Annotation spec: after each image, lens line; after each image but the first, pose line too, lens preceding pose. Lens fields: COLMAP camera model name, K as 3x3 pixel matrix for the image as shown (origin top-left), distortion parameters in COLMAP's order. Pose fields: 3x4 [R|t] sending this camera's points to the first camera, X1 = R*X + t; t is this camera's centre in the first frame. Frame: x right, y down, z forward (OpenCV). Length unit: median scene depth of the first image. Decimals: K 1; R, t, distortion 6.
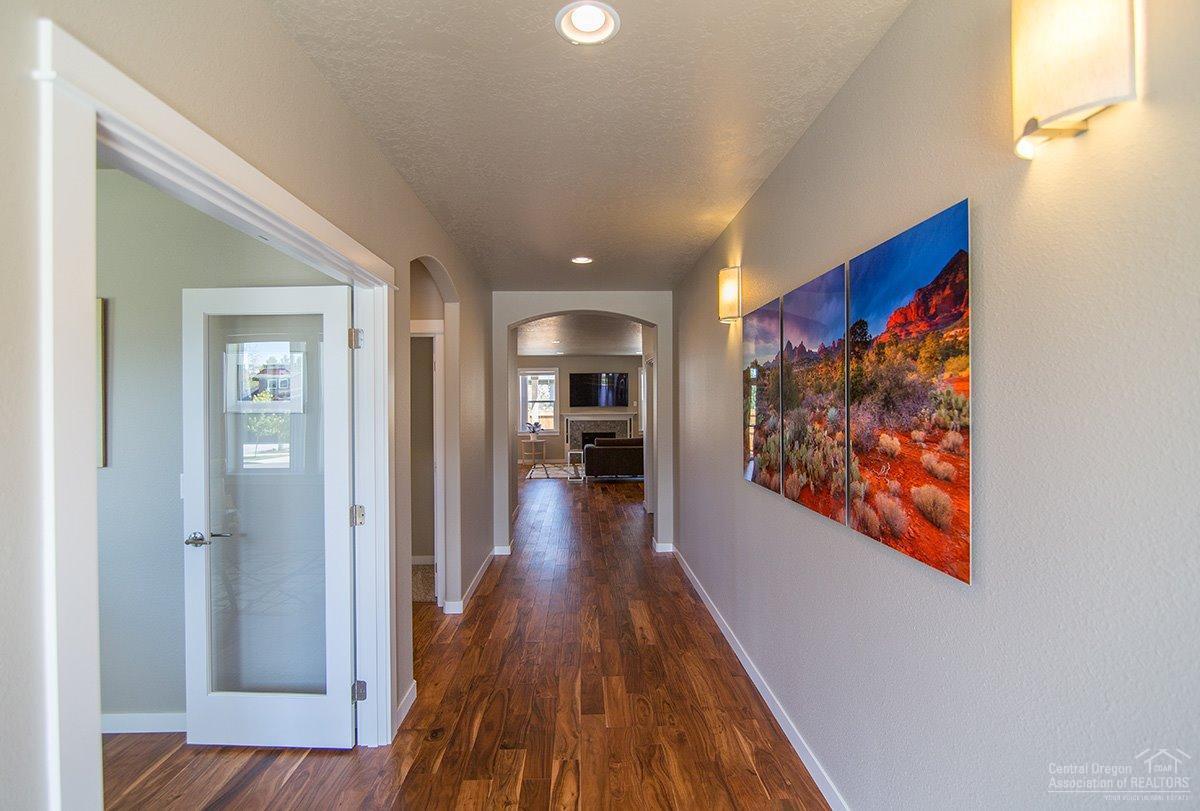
lens RADIAL K [[574.9, 0, 609.5], [0, 574.9, 404.0], [0, 0, 1]] dist [0.000530, 0.000204]
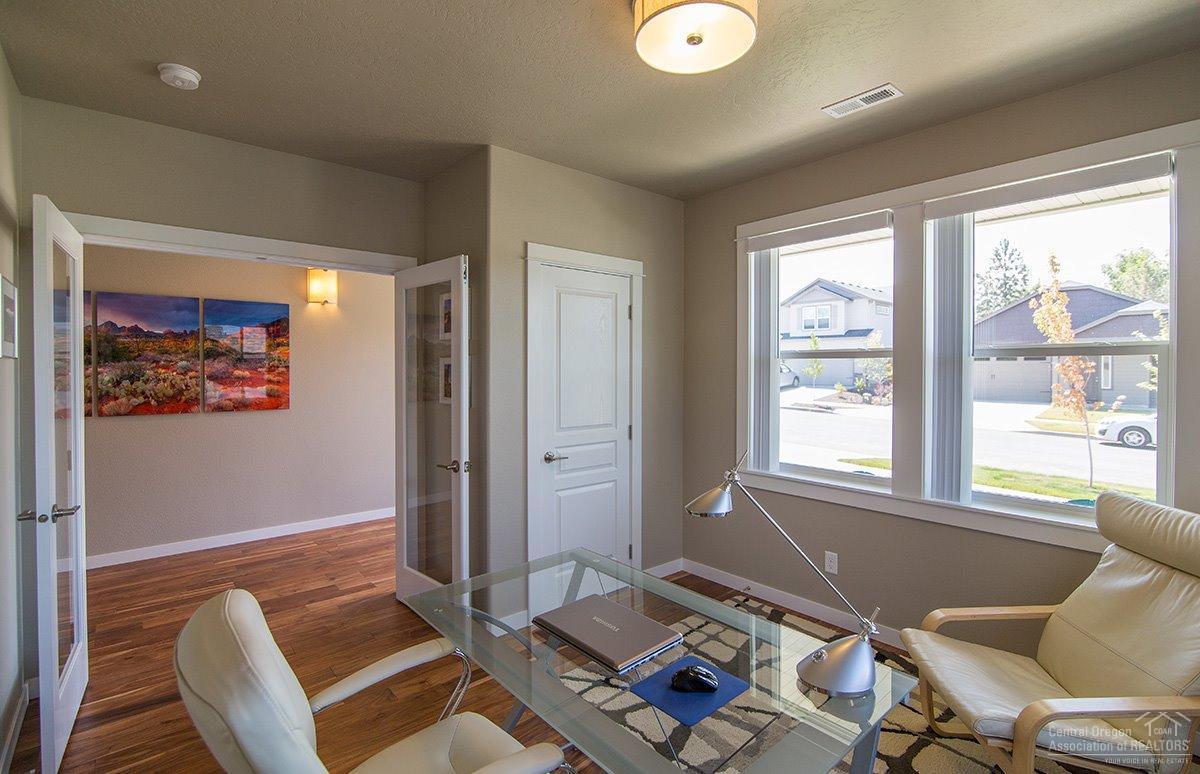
lens RADIAL K [[538.3, 0, 598.8], [0, 538.3, 375.7], [0, 0, 1]] dist [0.000825, 0.000431]
pose [[-0.633568, 0.002788, 0.773682, -1.939337], [0.013128, 0.999888, 0.007147, 0.059936], [-0.773576, 0.014685, -0.633534, 0.970026]]
